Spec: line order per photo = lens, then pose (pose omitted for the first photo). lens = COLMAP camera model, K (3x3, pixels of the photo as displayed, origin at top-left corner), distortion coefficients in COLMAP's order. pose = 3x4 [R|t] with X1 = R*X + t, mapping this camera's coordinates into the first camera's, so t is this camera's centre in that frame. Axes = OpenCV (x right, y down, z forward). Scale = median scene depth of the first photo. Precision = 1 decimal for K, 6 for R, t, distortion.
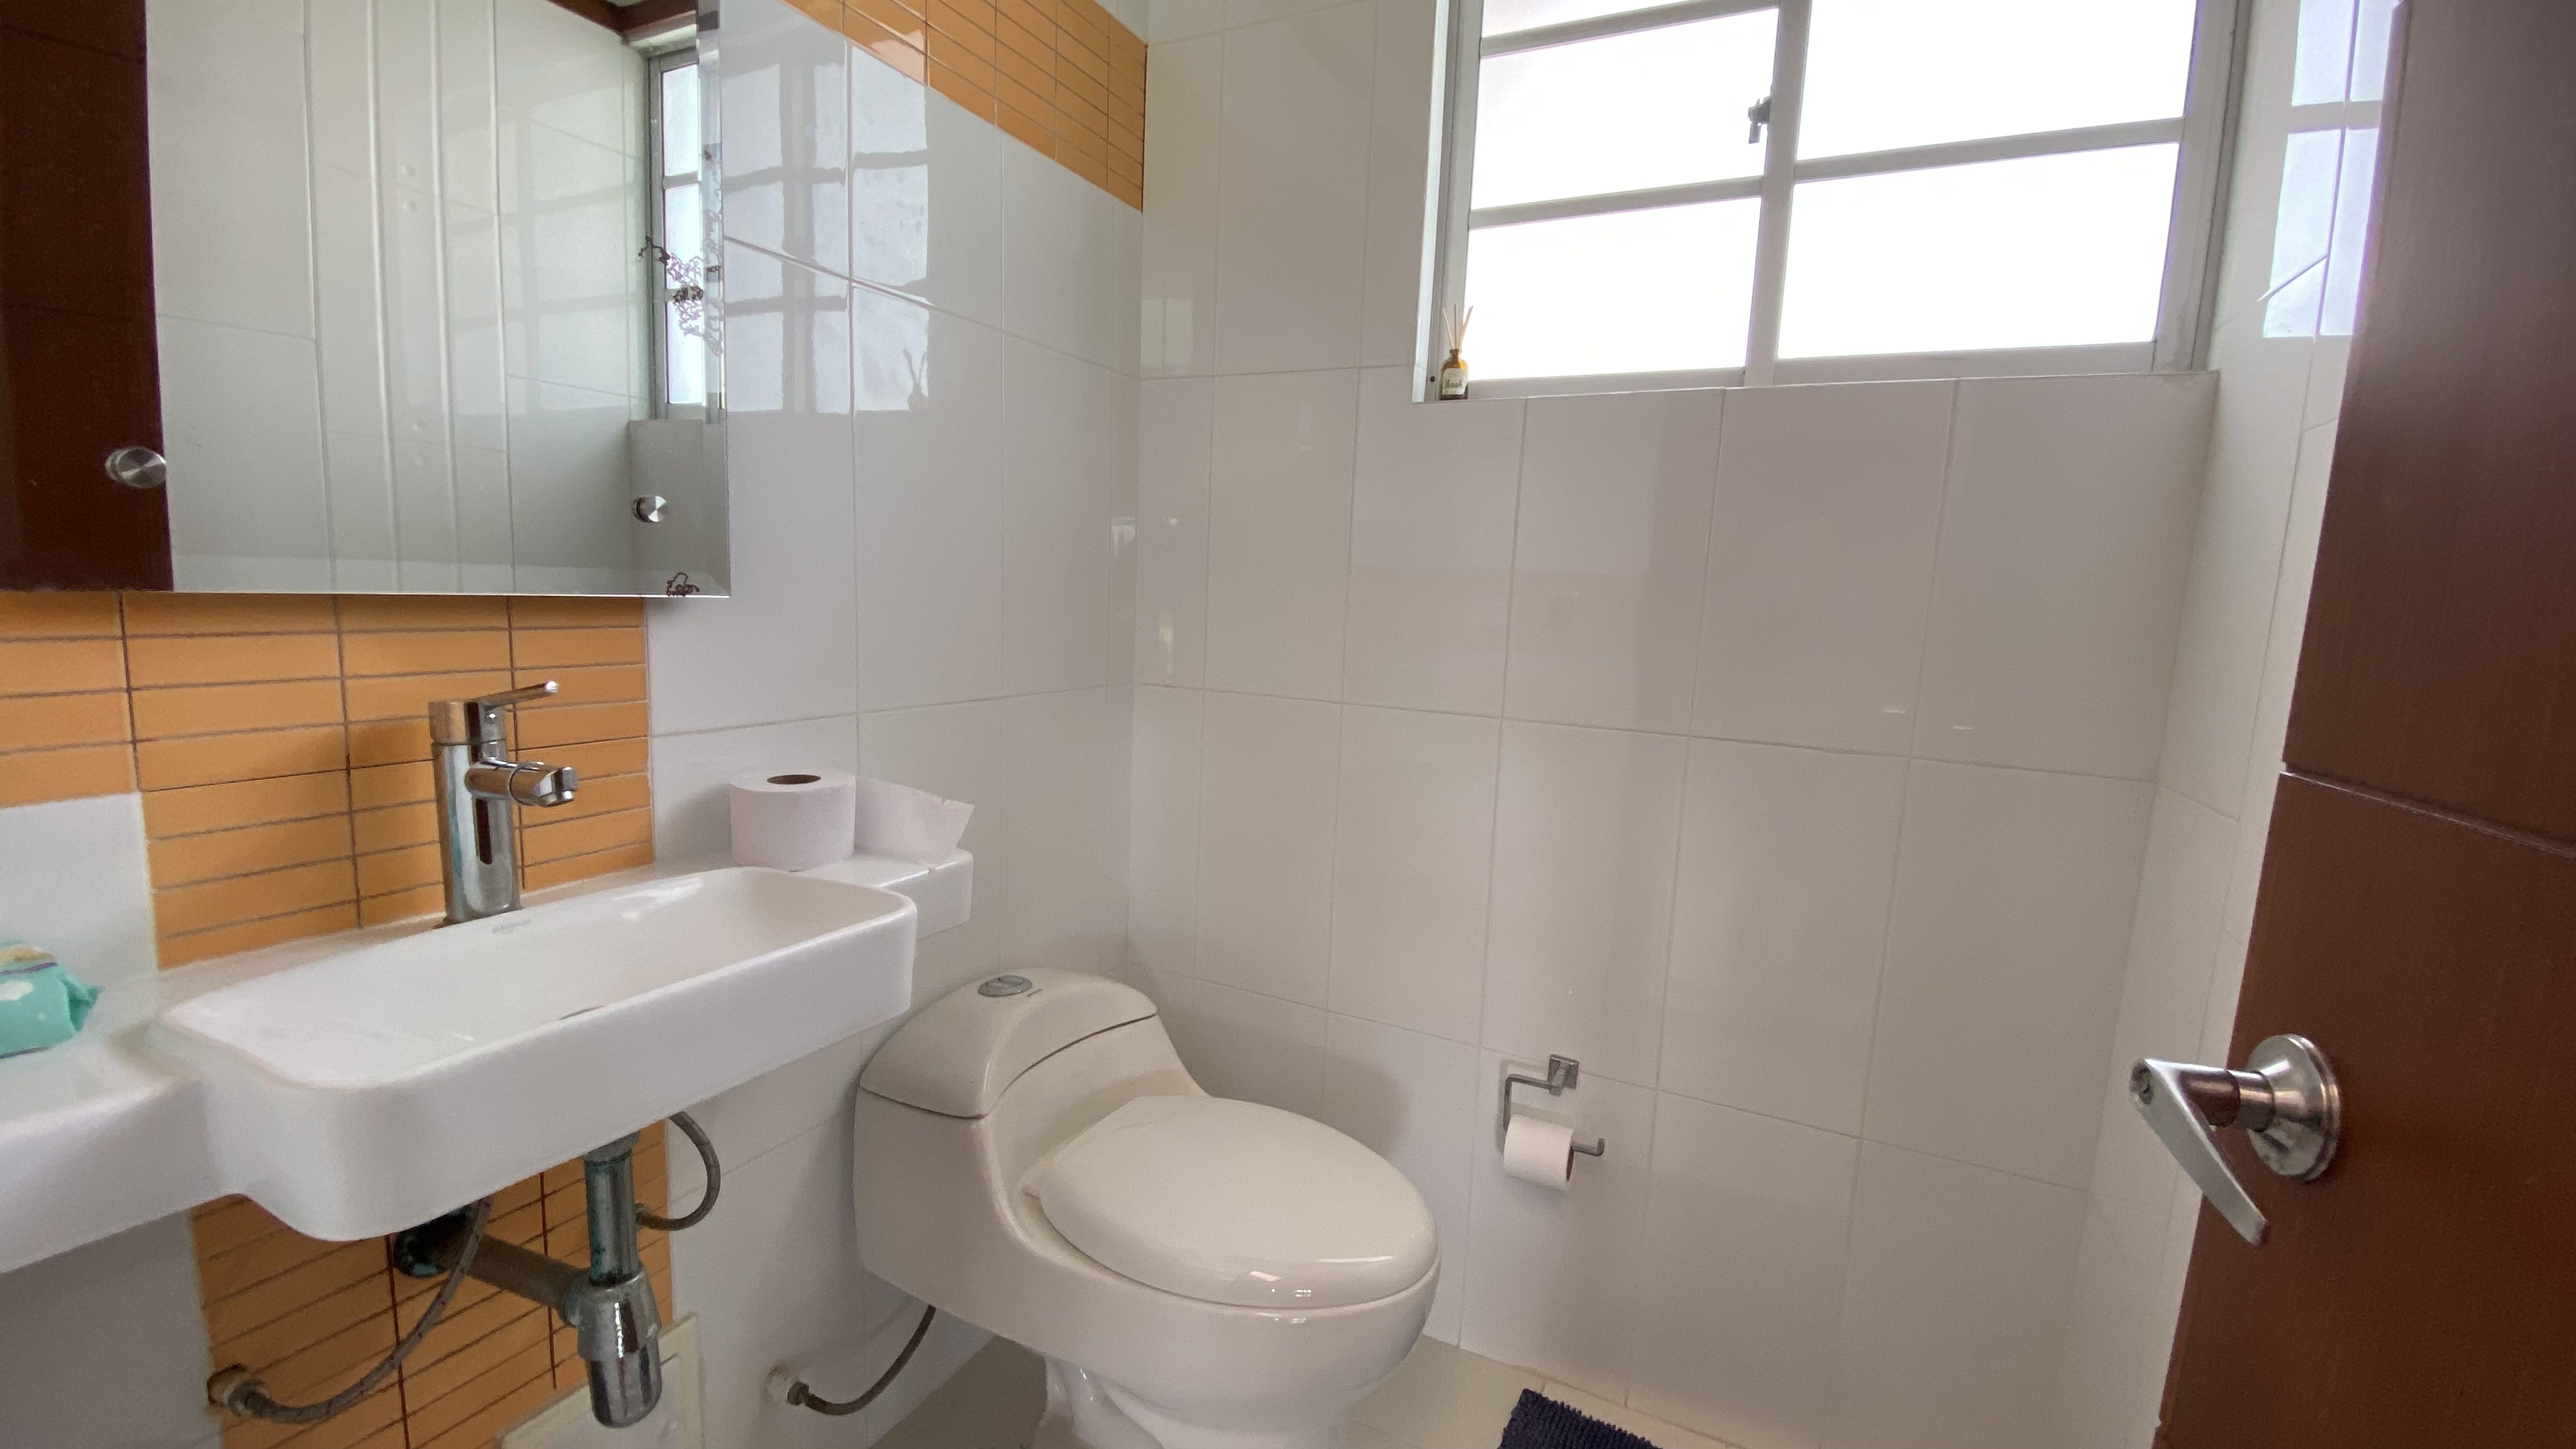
lens RADIAL K [[1044.6, 0, 1297.1], [0, 1044.6, 713.9], [0, 0, 1]] dist [-0.003022, -0.006262]
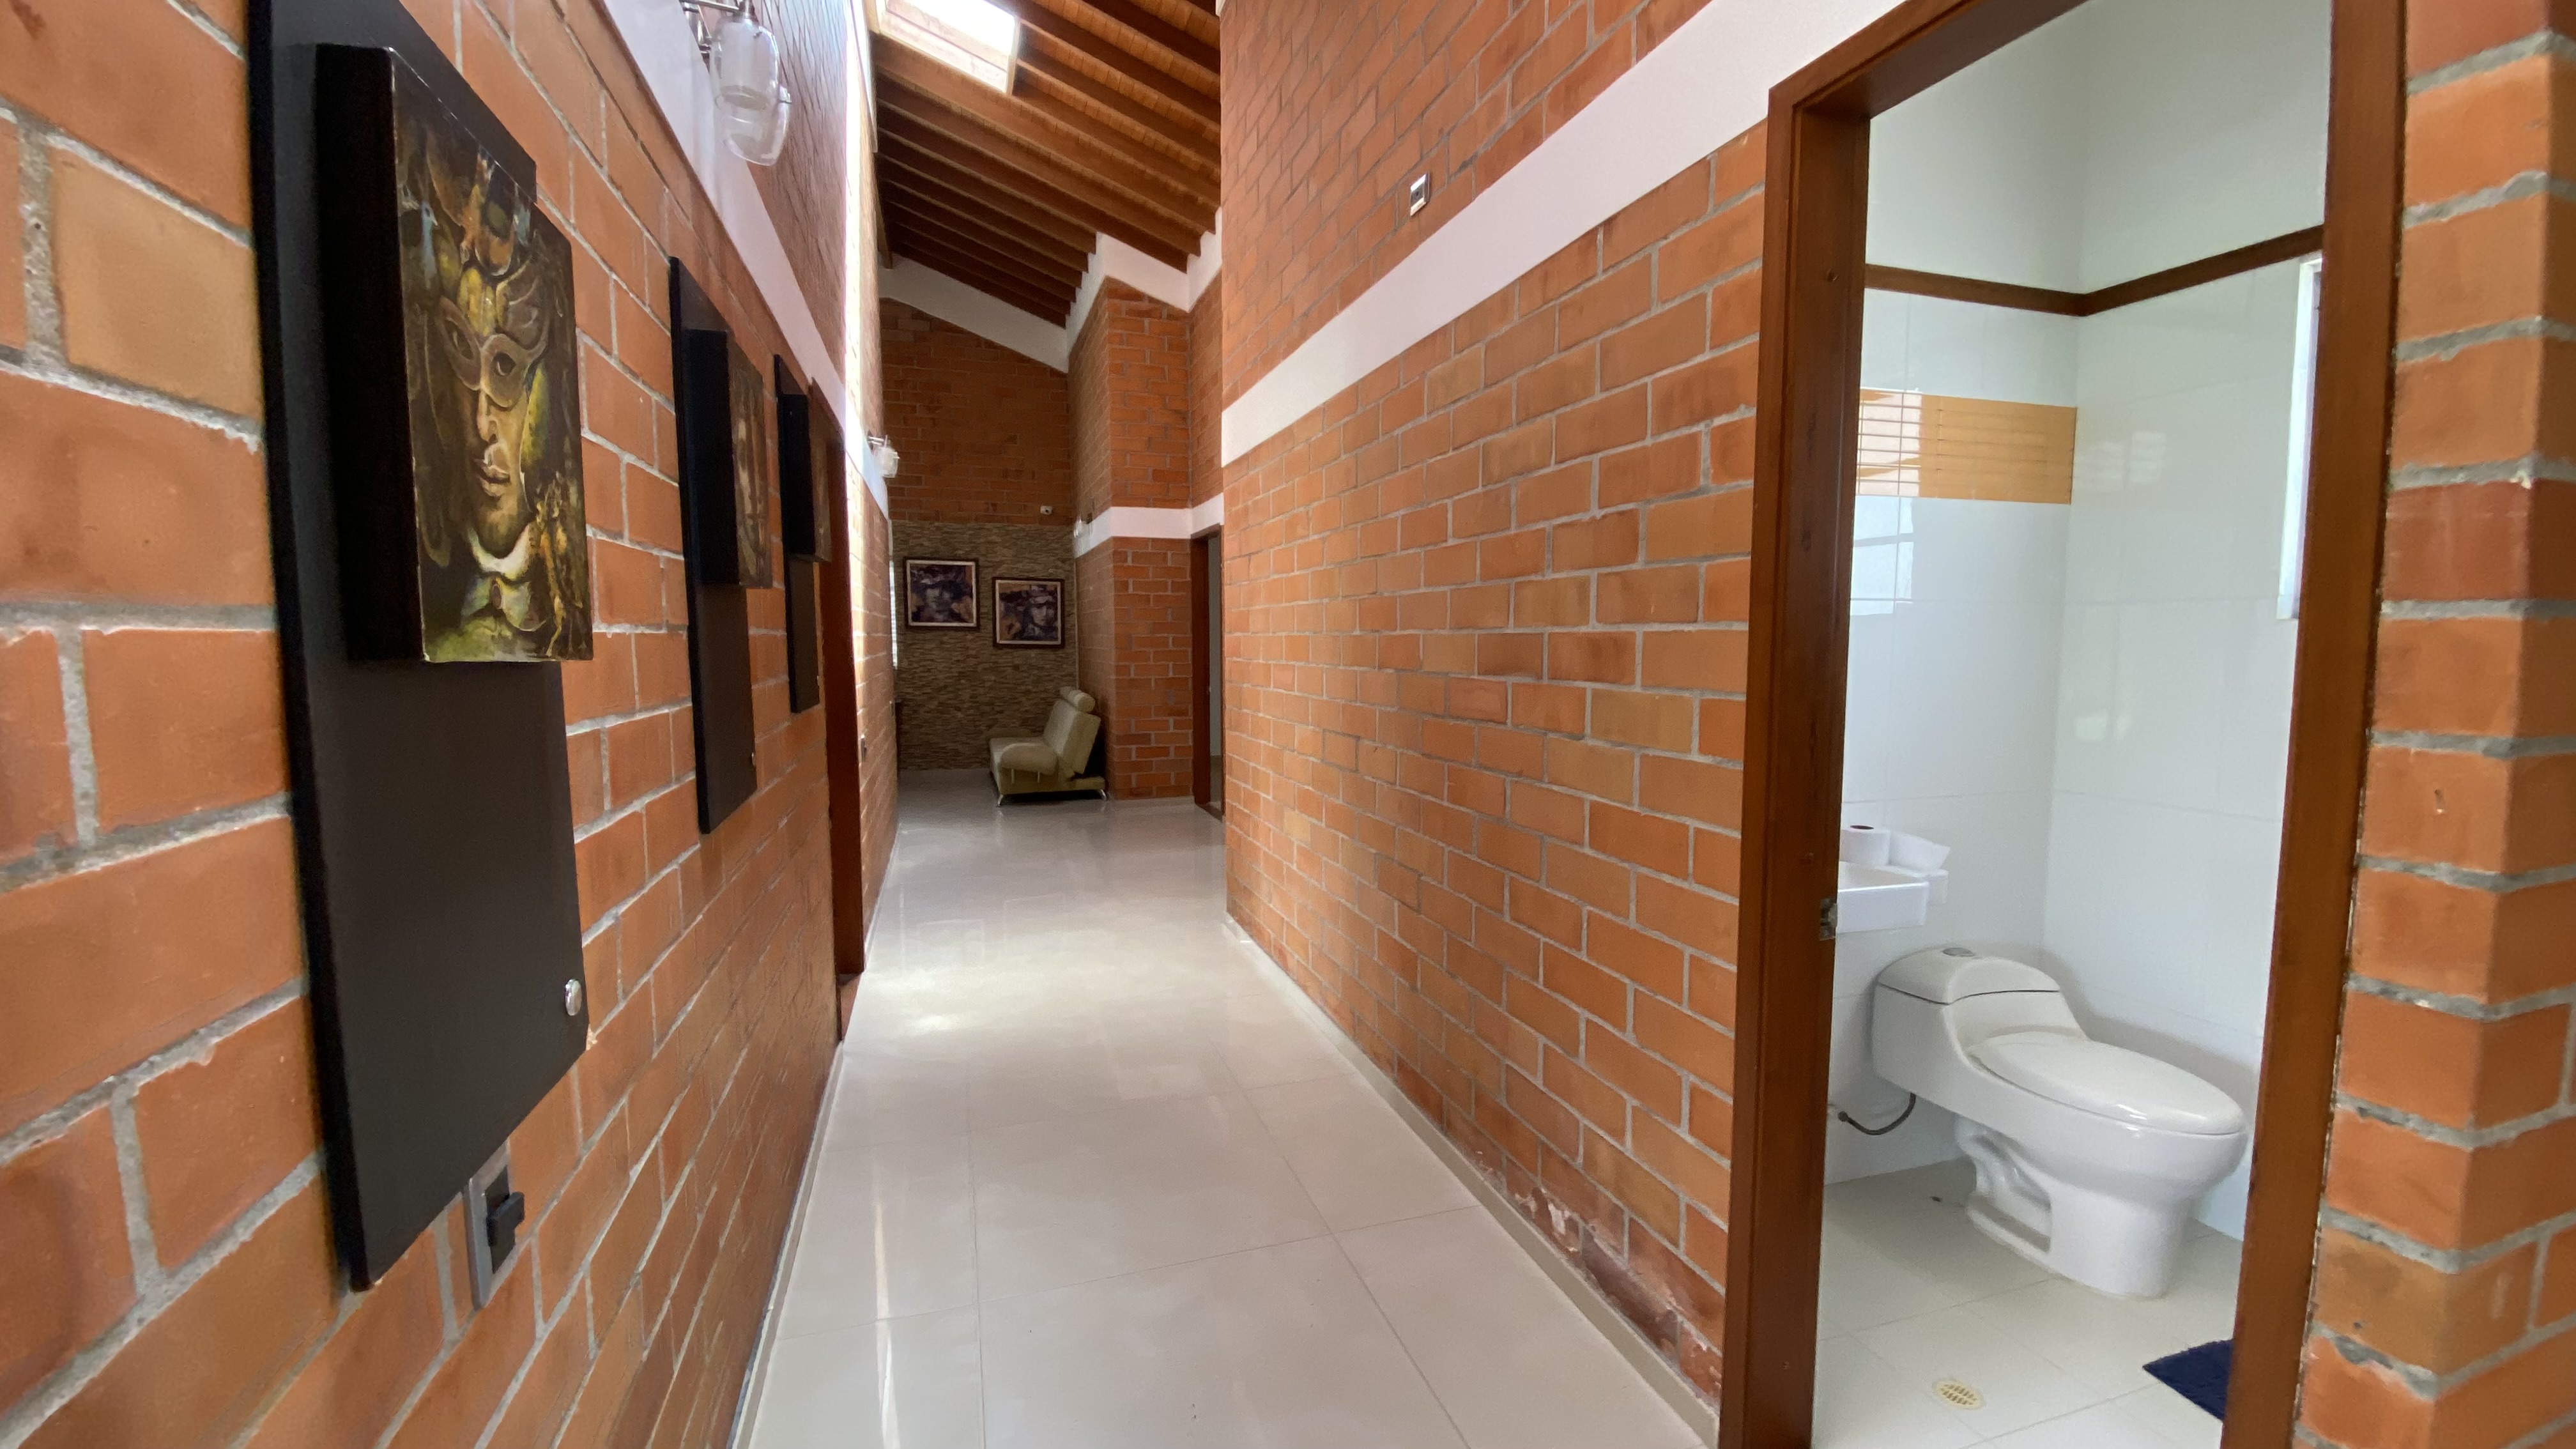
lens RADIAL K [[1044.6, 0, 1307.3], [0, 1044.6, 716.7], [0, 0, 1]] dist [-0.003022, -0.006262]
pose [[0.682272, 0.020013, -0.730824, 0.299138], [-0.055502, 0.998158, -0.024481, -0.048025], [0.728988, 0.057265, 0.682127, -1.238351]]
